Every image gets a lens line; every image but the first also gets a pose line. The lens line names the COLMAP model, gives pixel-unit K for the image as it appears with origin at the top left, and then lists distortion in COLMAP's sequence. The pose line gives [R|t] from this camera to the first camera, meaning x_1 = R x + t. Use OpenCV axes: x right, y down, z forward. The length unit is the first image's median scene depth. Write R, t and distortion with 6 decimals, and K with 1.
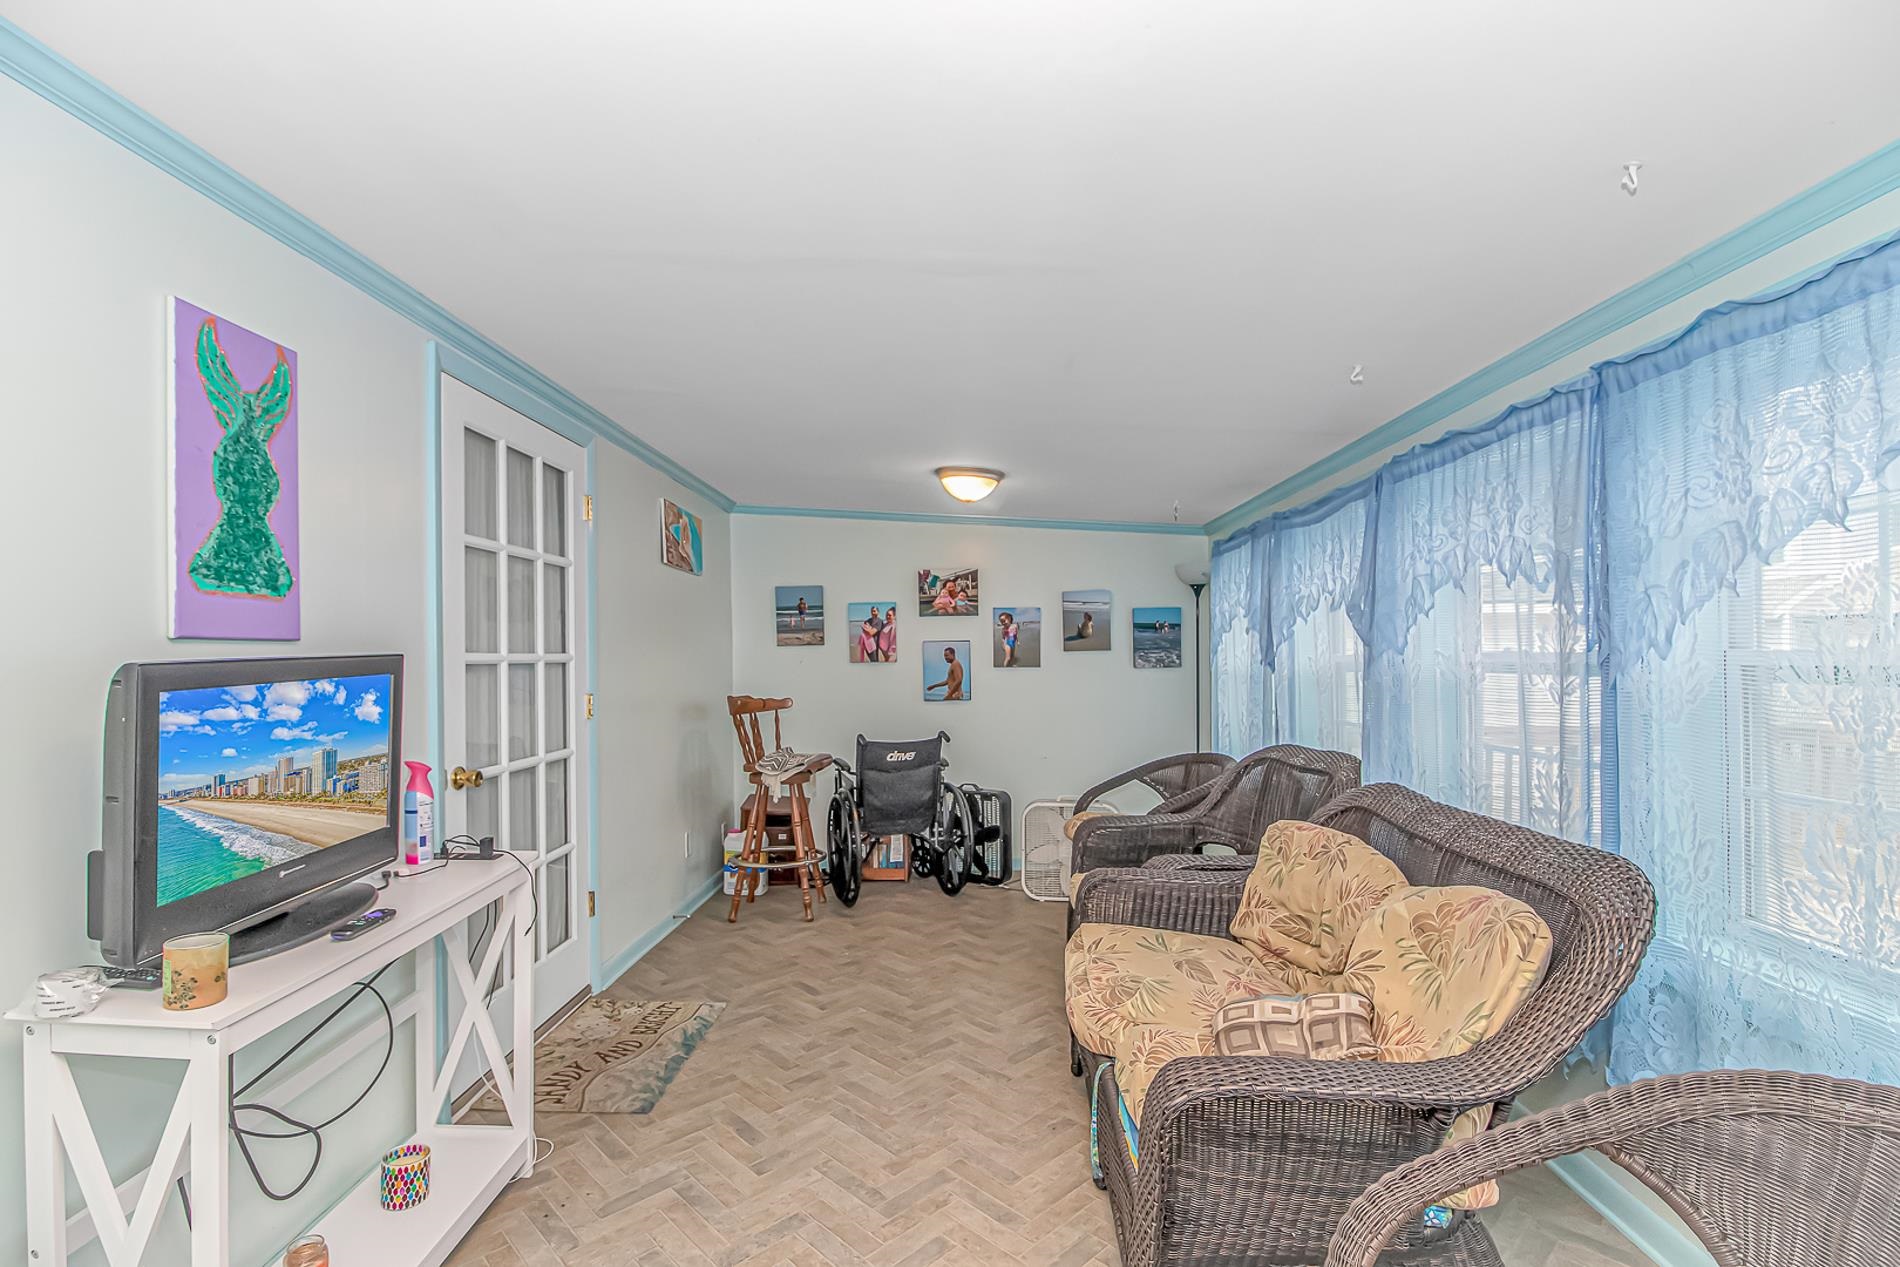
lens RADIAL K [[890.6, 0, 944.8], [0, 890.6, 640.1], [0, 0, 1]] dist [-0.001286, -0.007618]
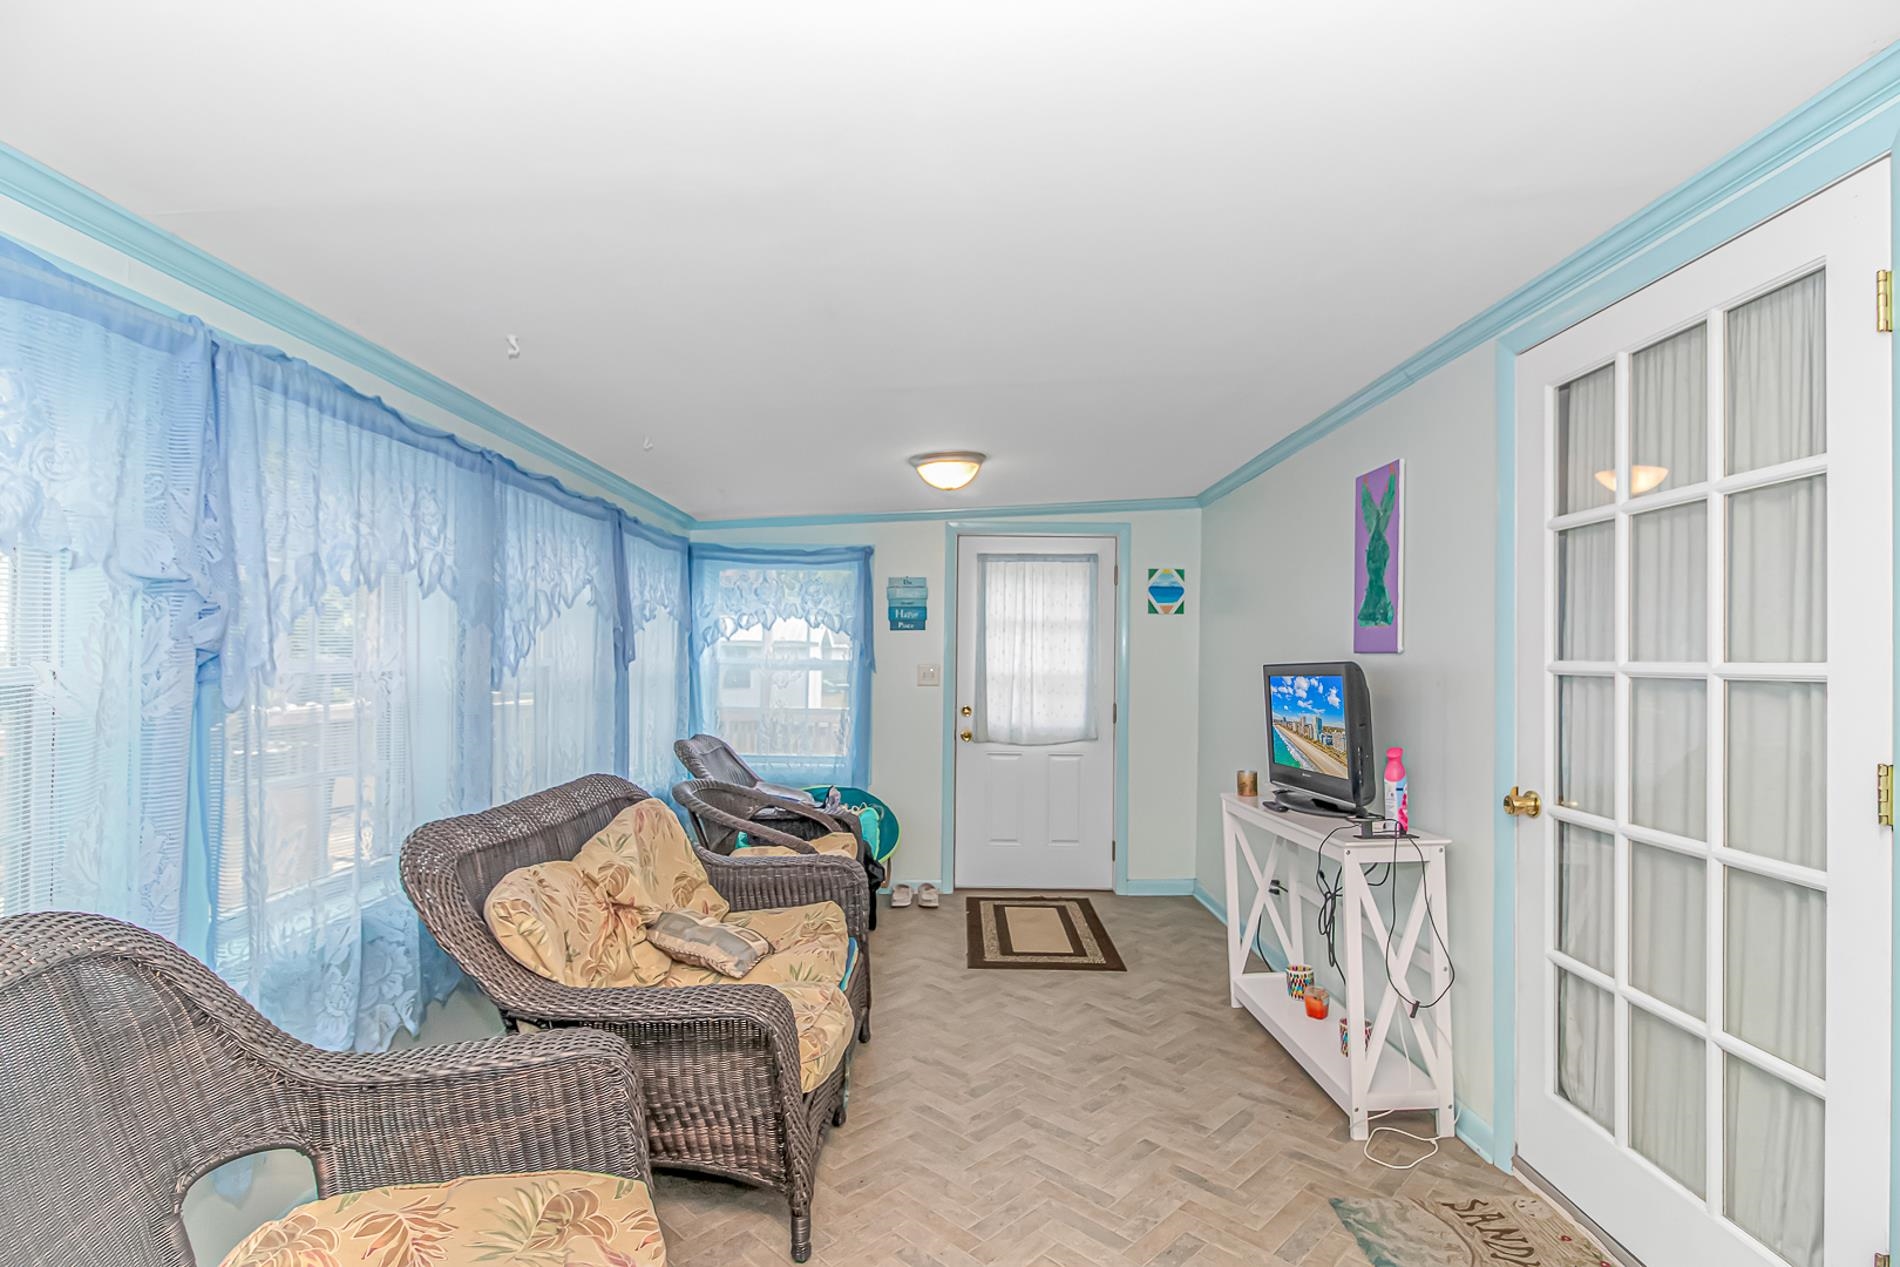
lens RADIAL K [[890.6, 0, 947.8], [0, 890.6, 643.3], [0, 0, 1]] dist [-0.001286, -0.007618]
pose [[-0.999769, -0.000531, -0.021489, 0.071004], [0.000288, 0.999273, -0.038118, 0.040279], [0.021493, -0.038115, -0.999042, 2.575888]]
